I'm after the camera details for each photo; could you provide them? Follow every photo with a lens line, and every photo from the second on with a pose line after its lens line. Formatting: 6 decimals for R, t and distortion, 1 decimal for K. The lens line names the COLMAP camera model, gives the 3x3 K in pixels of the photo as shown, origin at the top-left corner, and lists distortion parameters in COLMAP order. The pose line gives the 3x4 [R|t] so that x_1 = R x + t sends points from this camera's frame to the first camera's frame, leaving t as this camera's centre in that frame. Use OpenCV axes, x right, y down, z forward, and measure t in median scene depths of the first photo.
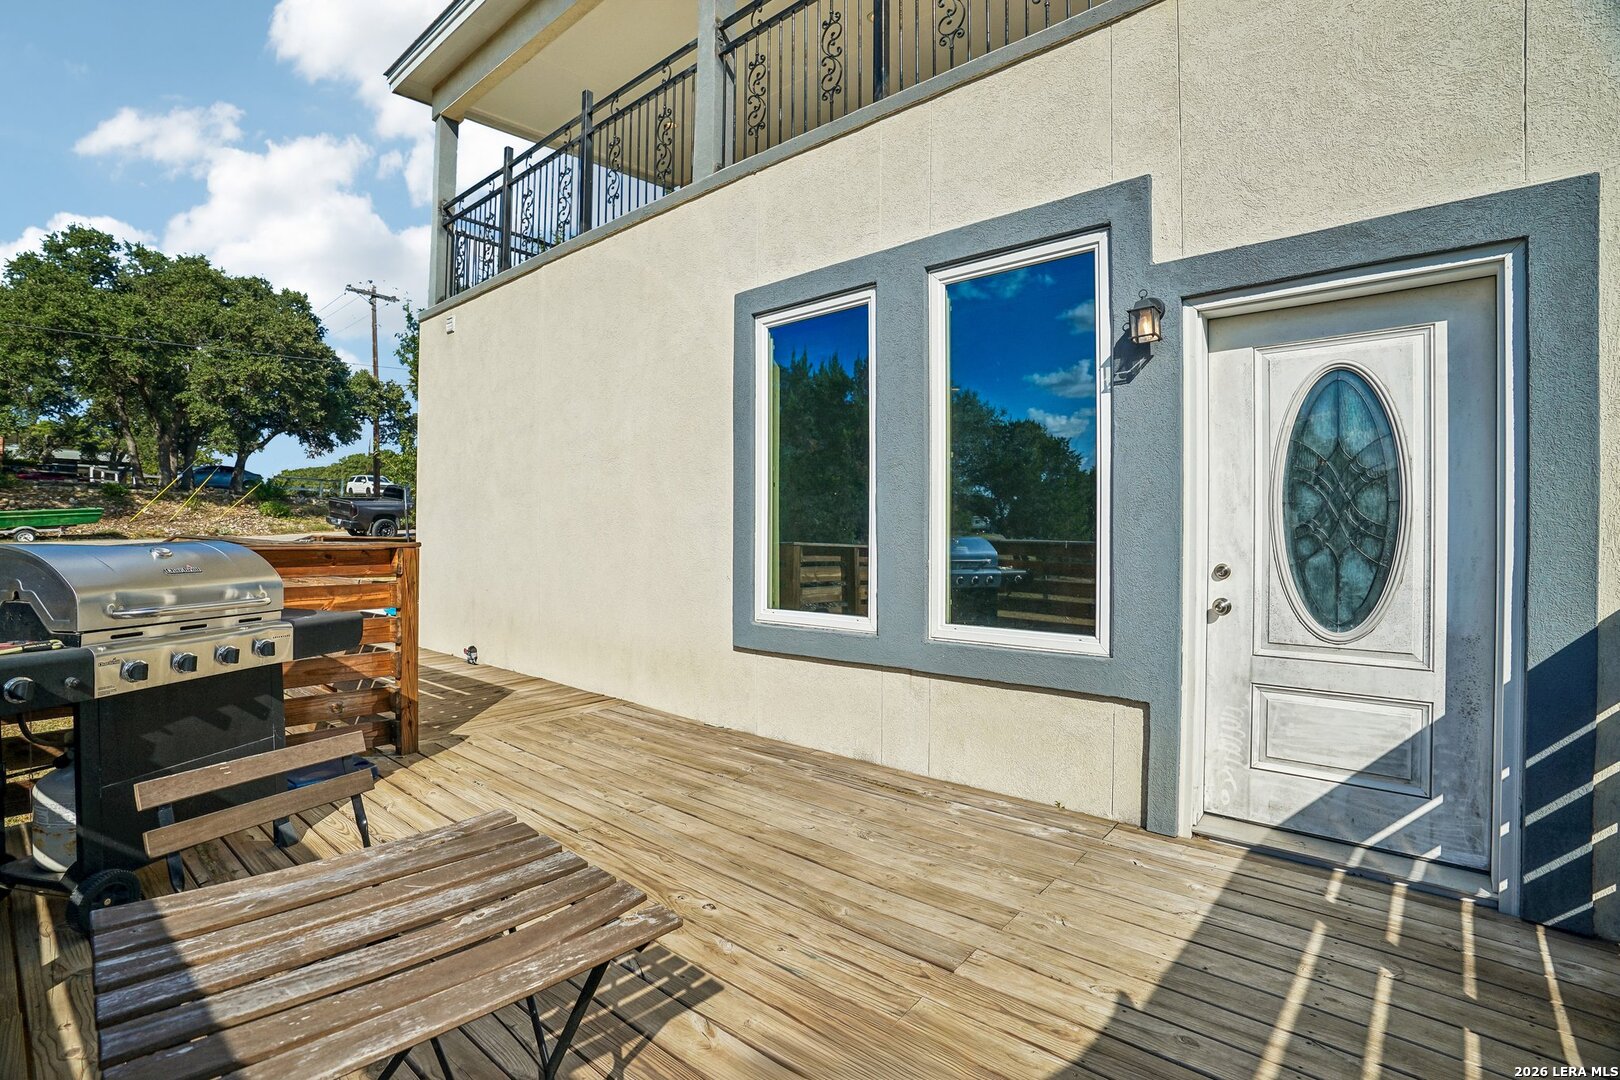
lens RADIAL K [[756.5, 0, 810.0], [0, 756.5, 540.0], [0, 0, 1]] dist [-0.000105, 0.000501]
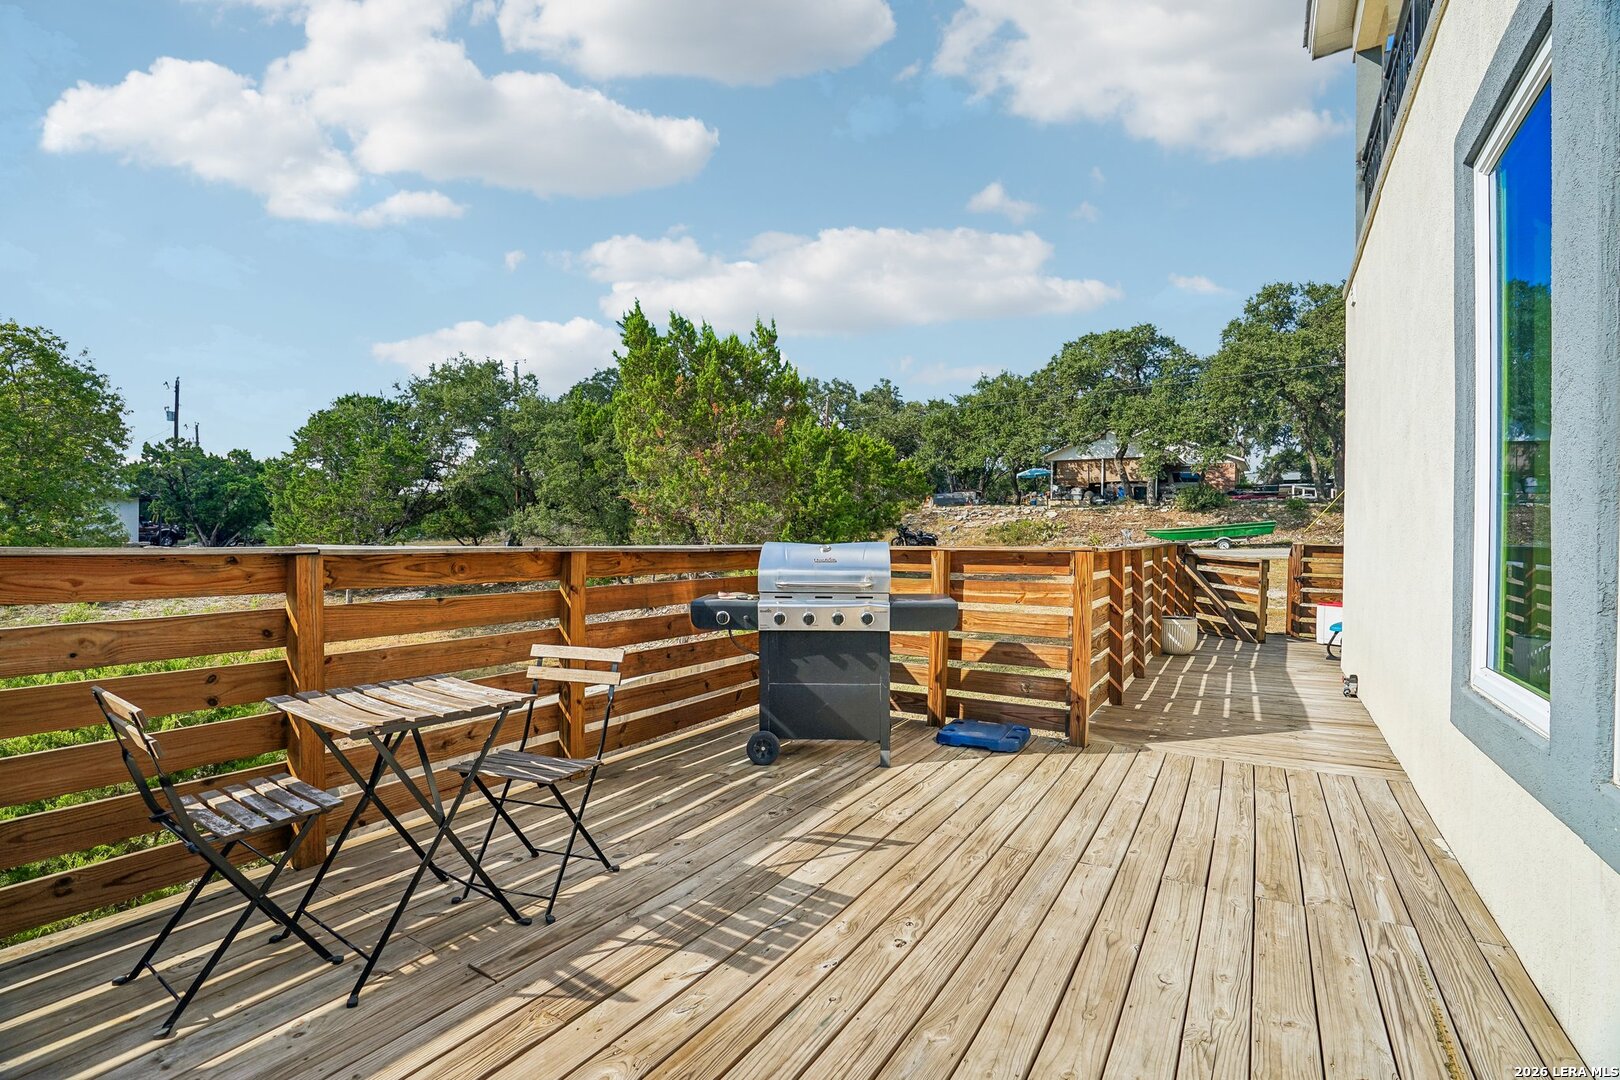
lens RADIAL K [[766.0, 0, 810.0], [0, 766.0, 540.0], [0, 0, 1]] dist [-0.003580, -0.000215]
pose [[0.177834, -0.001965, -0.984059, 0.461233], [-0.011429, 0.999926, -0.004062, 0.001805], [0.983994, 0.011969, 0.177798, 0.438520]]
